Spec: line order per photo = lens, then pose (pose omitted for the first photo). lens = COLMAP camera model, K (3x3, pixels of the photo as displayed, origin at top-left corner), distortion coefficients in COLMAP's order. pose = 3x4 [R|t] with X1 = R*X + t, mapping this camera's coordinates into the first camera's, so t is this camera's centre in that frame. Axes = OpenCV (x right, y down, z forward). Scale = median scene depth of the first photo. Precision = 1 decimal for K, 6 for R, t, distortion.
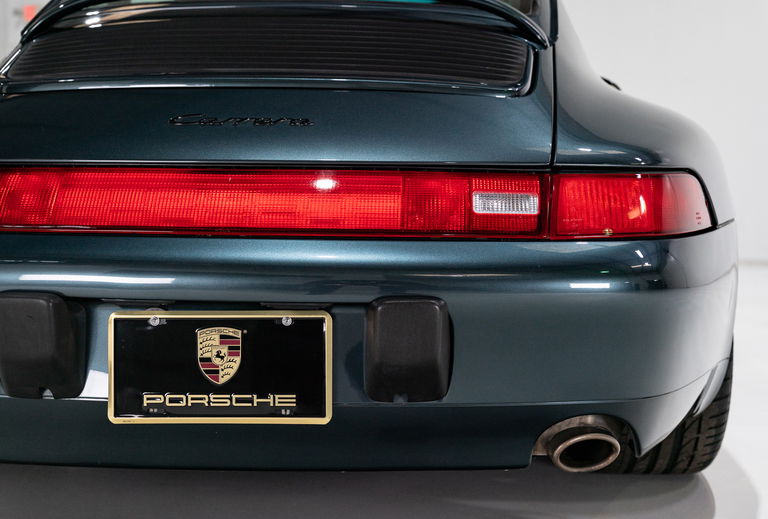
lens RADIAL K [[1113.5, 0, 384.0], [0, 1113.5, 259.5], [0, 0, 1]] dist [0.032883, -0.001239]
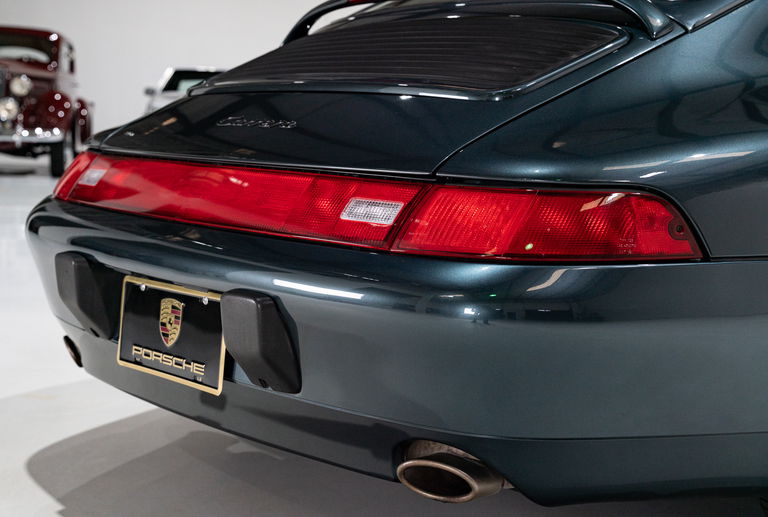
lens RADIAL K [[1113.5, 0, 384.0], [0, 1113.5, 258.5], [0, 0, 1]] dist [0.032883, -0.001239]
pose [[0.723435, 0.098881, -0.683275, 0.816839], [-0.094957, 0.994535, 0.043387, -0.053973], [0.683831, 0.033495, 0.728871, 0.291218]]
